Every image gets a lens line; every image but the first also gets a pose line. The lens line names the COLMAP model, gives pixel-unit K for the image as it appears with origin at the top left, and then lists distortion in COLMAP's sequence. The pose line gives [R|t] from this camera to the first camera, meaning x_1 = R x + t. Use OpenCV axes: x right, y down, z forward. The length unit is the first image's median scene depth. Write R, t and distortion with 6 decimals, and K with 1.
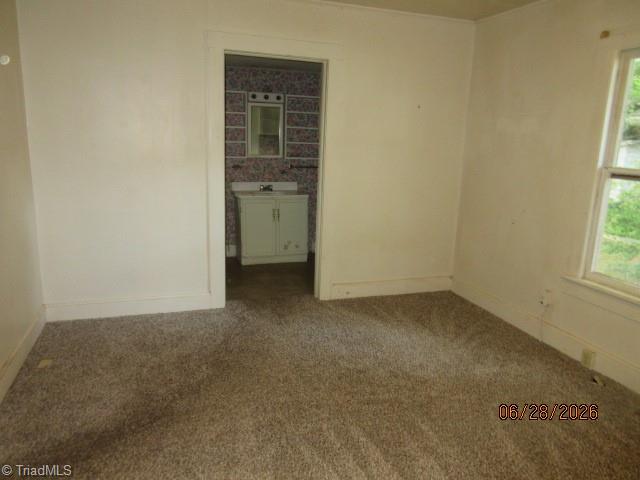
lens RADIAL K [[475.6, 0, 330.2], [0, 475.6, 207.3], [0, 0, 1]] dist [0.000841, -0.003348]
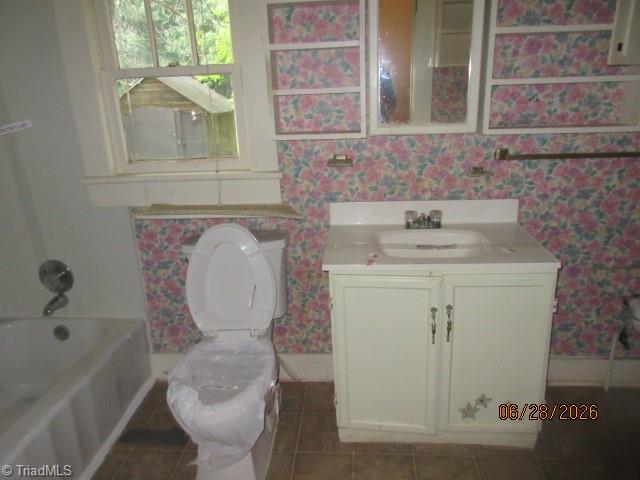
lens RADIAL K [[475.6, 0, 318.2], [0, 475.6, 237.0], [0, 0, 1]] dist [0.000841, -0.003348]
pose [[0.905080, 0.069916, -0.419454, -0.055898], [0.001479, 0.985868, 0.167517, -0.086801], [0.425239, -0.152237, 0.892186, 0.646644]]
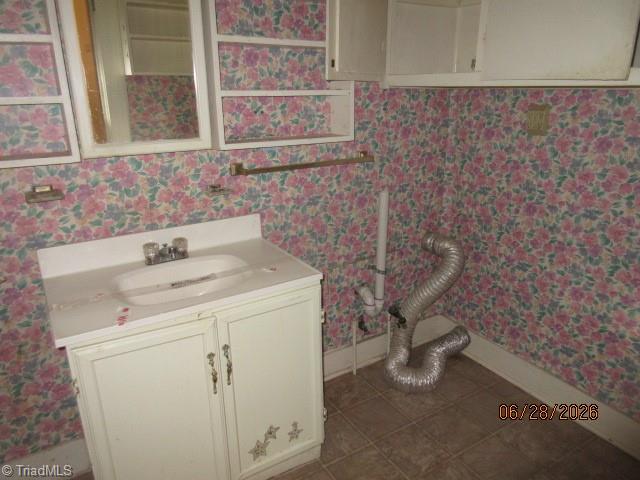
lens RADIAL K [[475.6, 0, 321.9], [0, 475.6, 237.8], [0, 0, 1]] dist [0.000841, -0.003348]
pose [[0.976609, -0.101381, 0.189622, -0.094043], [0.068550, 0.982653, 0.172319, -0.094178], [-0.203803, -0.155290, 0.966618, 0.684346]]
